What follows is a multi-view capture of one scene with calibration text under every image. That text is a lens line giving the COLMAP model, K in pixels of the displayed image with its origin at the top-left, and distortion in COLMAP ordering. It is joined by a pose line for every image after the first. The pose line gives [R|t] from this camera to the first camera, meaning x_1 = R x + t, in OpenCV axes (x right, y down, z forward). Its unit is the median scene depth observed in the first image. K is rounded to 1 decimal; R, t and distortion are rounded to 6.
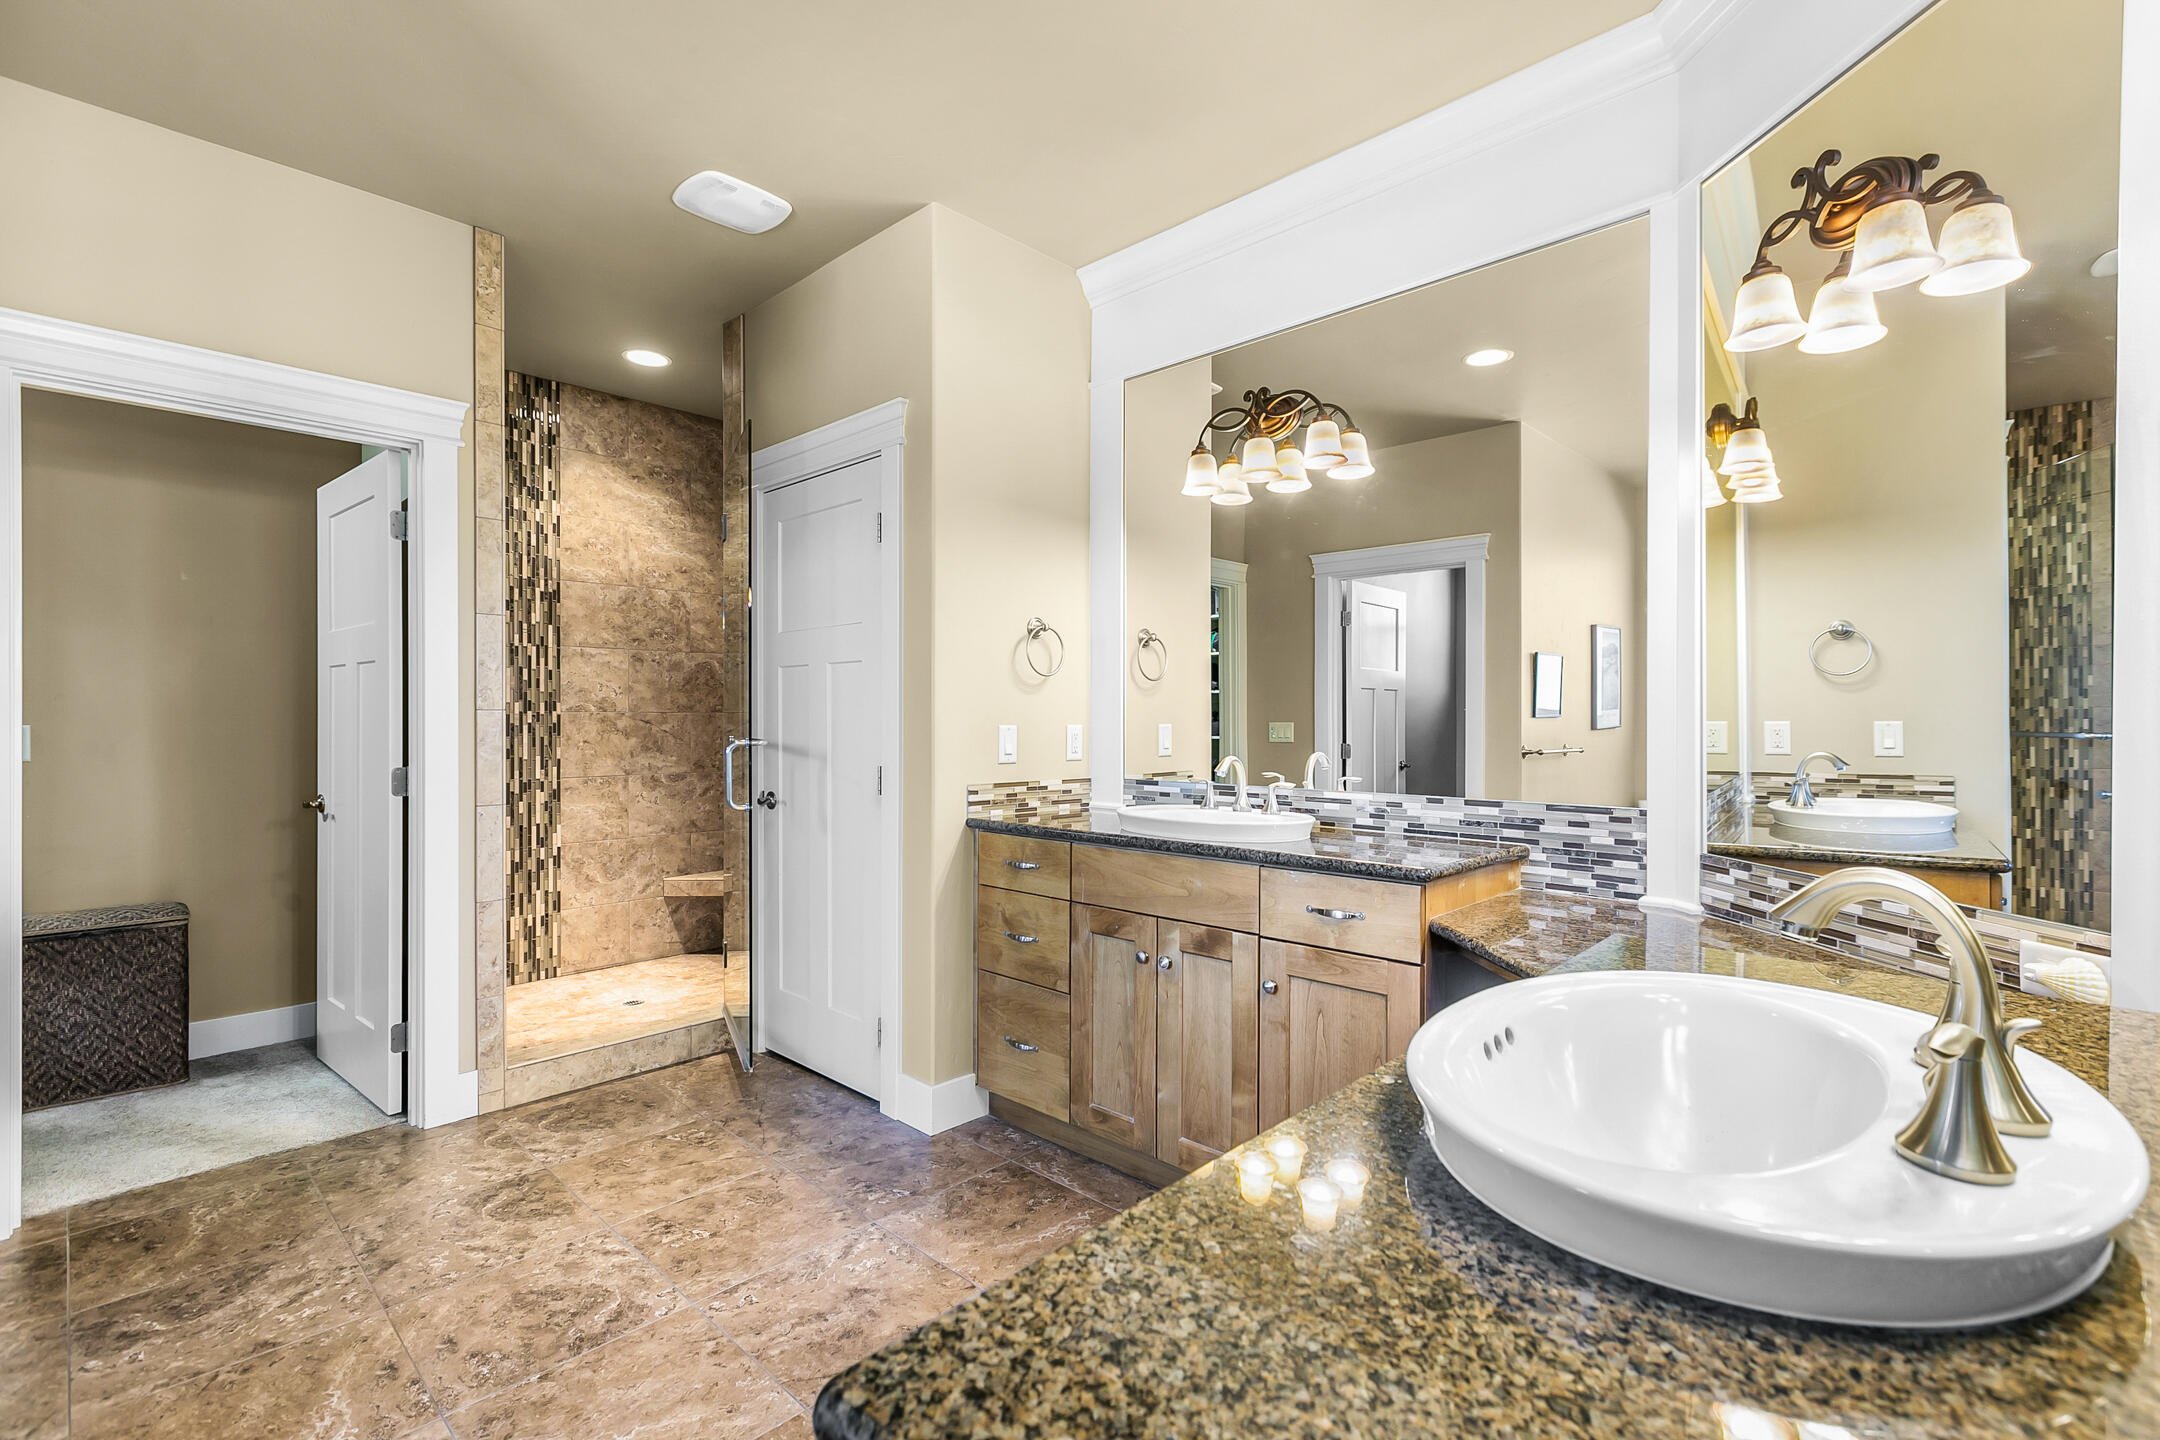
lens RADIAL K [[954.0, 0, 1083.2], [0, 954.0, 717.6], [0, 0, 1]] dist [-0.009146, 0.001929]
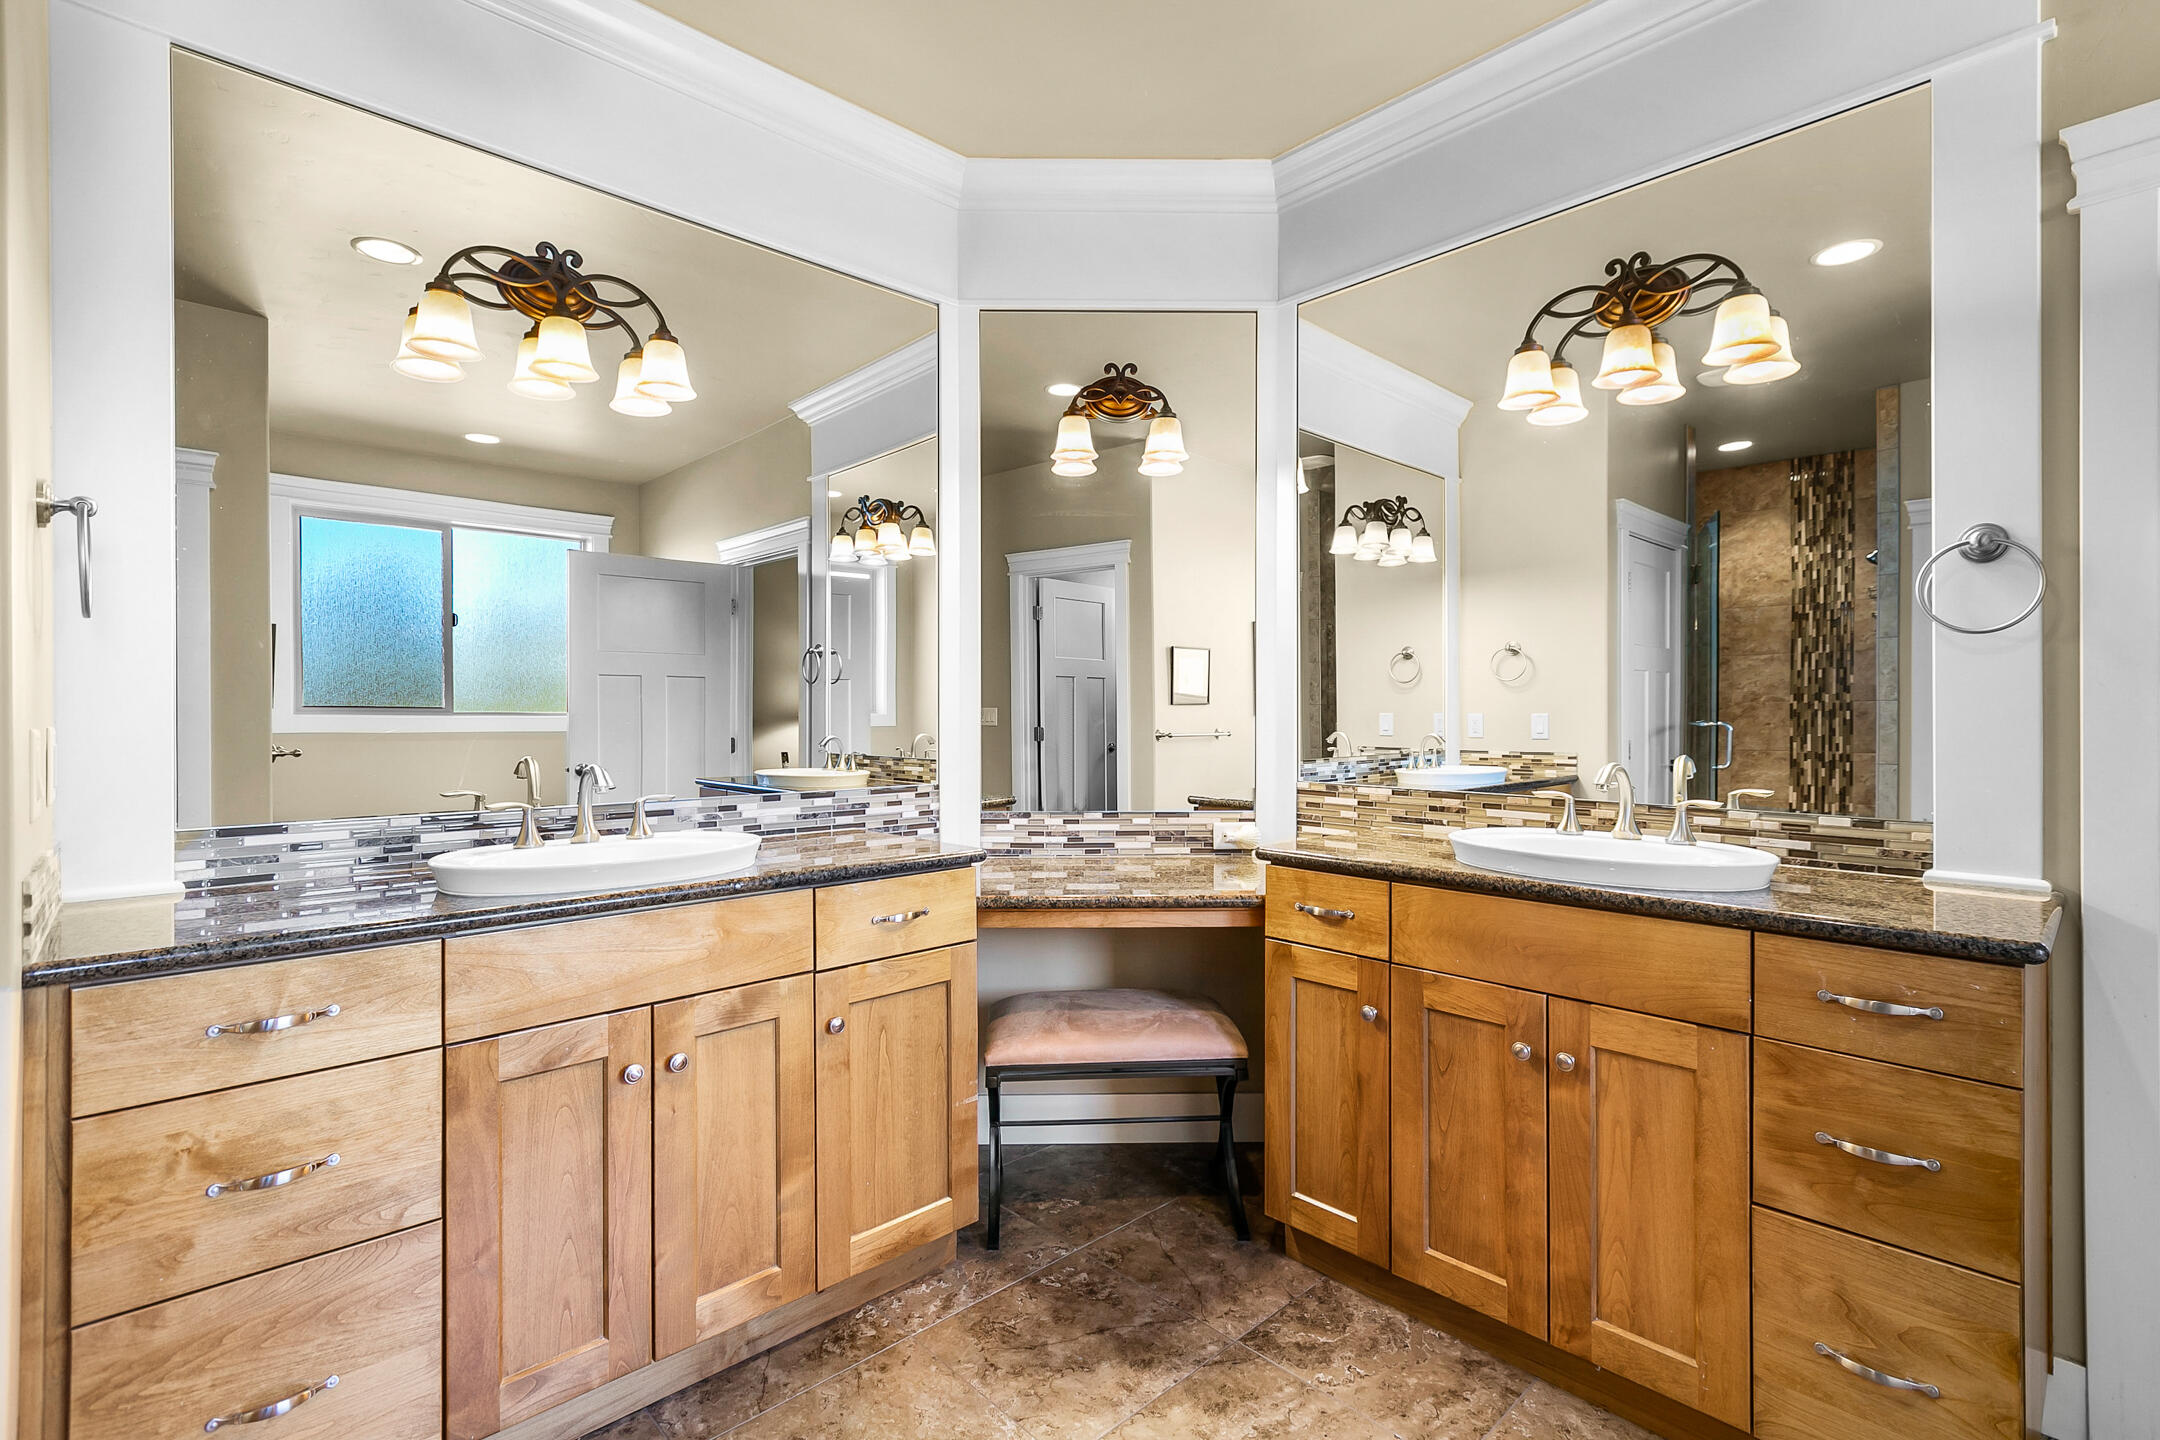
lens RADIAL K [[954.0, 0, 1082.5], [0, 954.0, 719.0], [0, 0, 1]] dist [-0.009146, 0.001929]
pose [[0.054587, -0.004461, 0.998499, -0.642417], [-0.000316, 0.999990, 0.004485, 0.004852], [-0.998509, -0.000560, 0.054585, 0.733720]]
